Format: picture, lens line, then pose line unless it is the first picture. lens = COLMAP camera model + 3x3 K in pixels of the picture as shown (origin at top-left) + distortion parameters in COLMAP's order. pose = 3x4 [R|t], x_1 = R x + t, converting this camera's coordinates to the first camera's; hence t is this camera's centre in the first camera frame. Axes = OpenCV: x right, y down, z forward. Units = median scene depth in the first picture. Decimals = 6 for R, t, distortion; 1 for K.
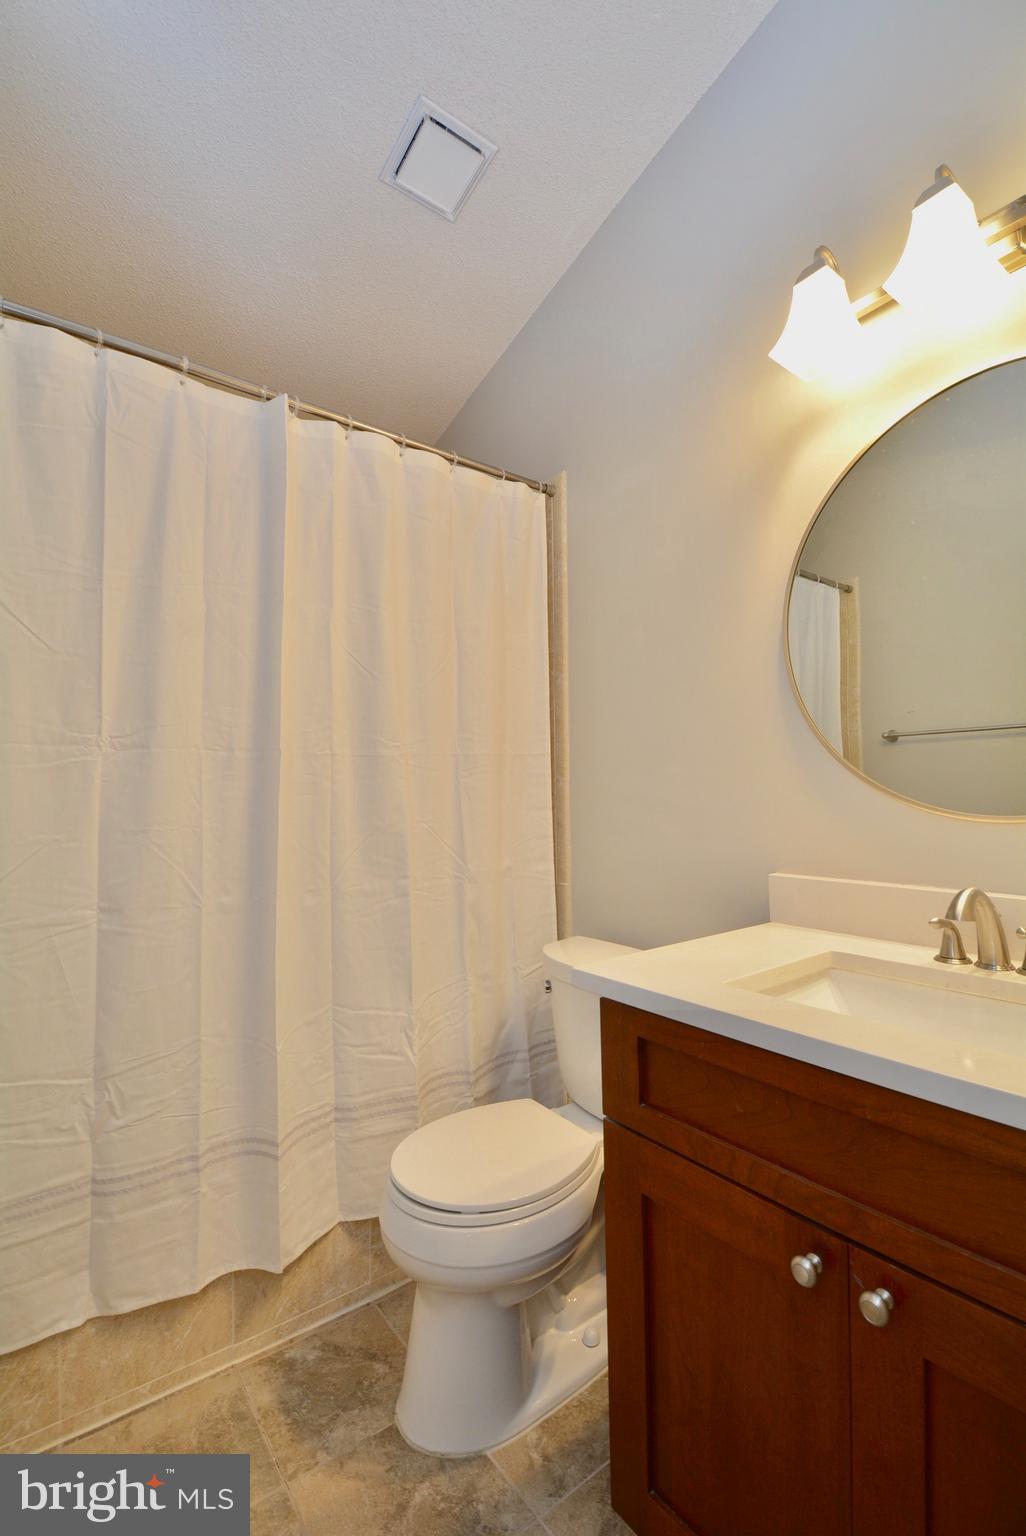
lens RADIAL K [[678.1, 0, 543.9], [0, 678.1, 768.0], [0, 0, 1]] dist [0.036888, -0.036695]
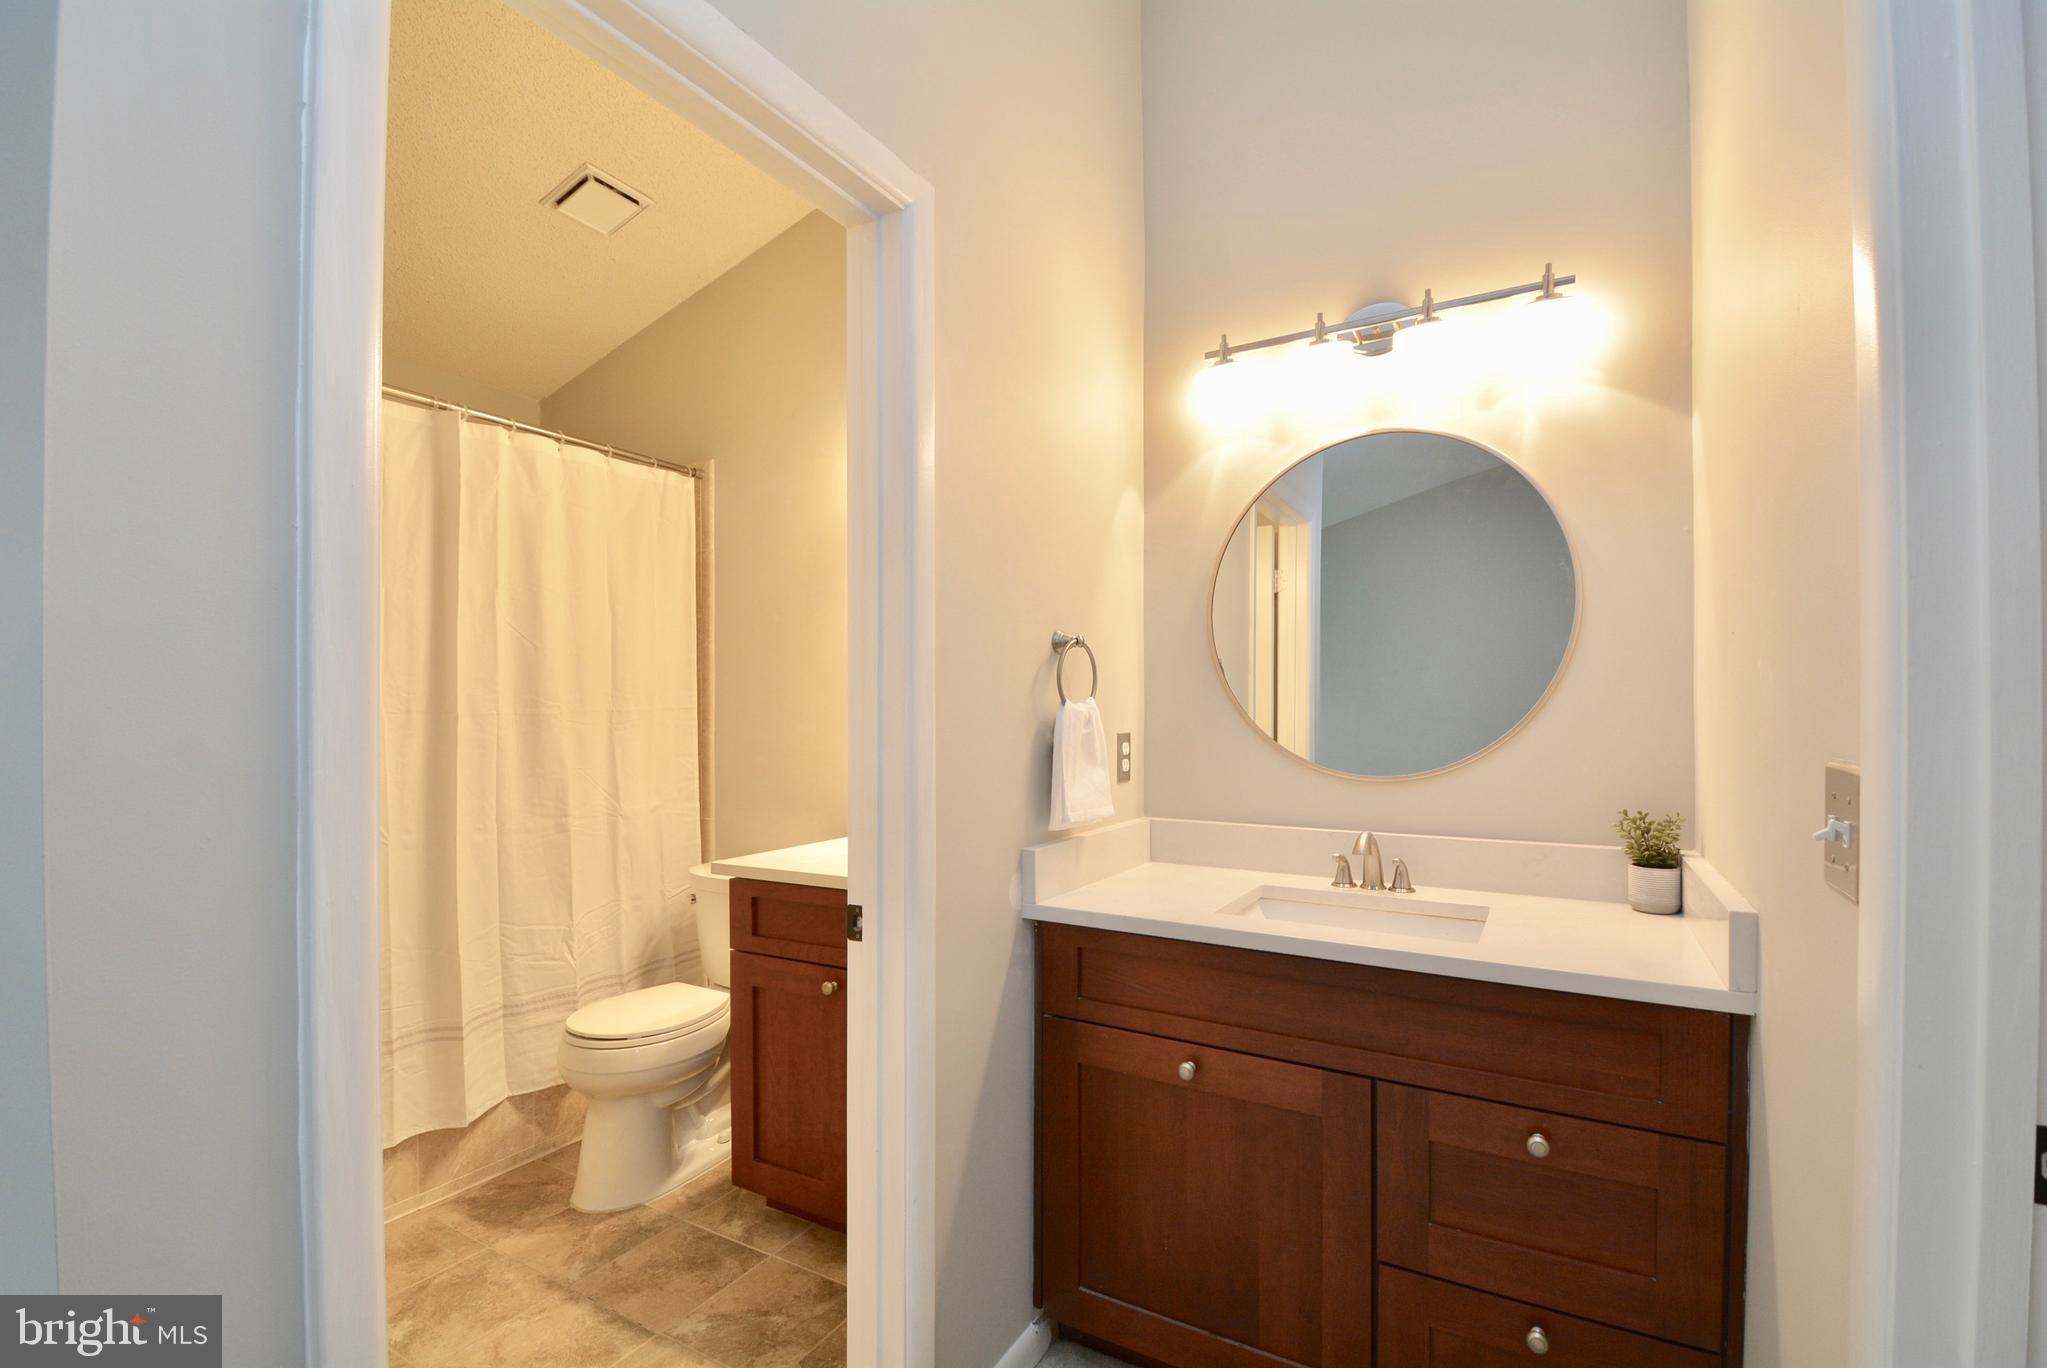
lens RADIAL K [[903.7, 0, 1046.3], [0, 903.7, 704.1], [0, 0, 1]] dist [0.036888, -0.036695]
pose [[0.928407, 0.009486, 0.371443, -0.016799], [-0.021609, 0.999360, 0.028490, -0.105301], [-0.370936, -0.034477, 0.928018, -0.839602]]
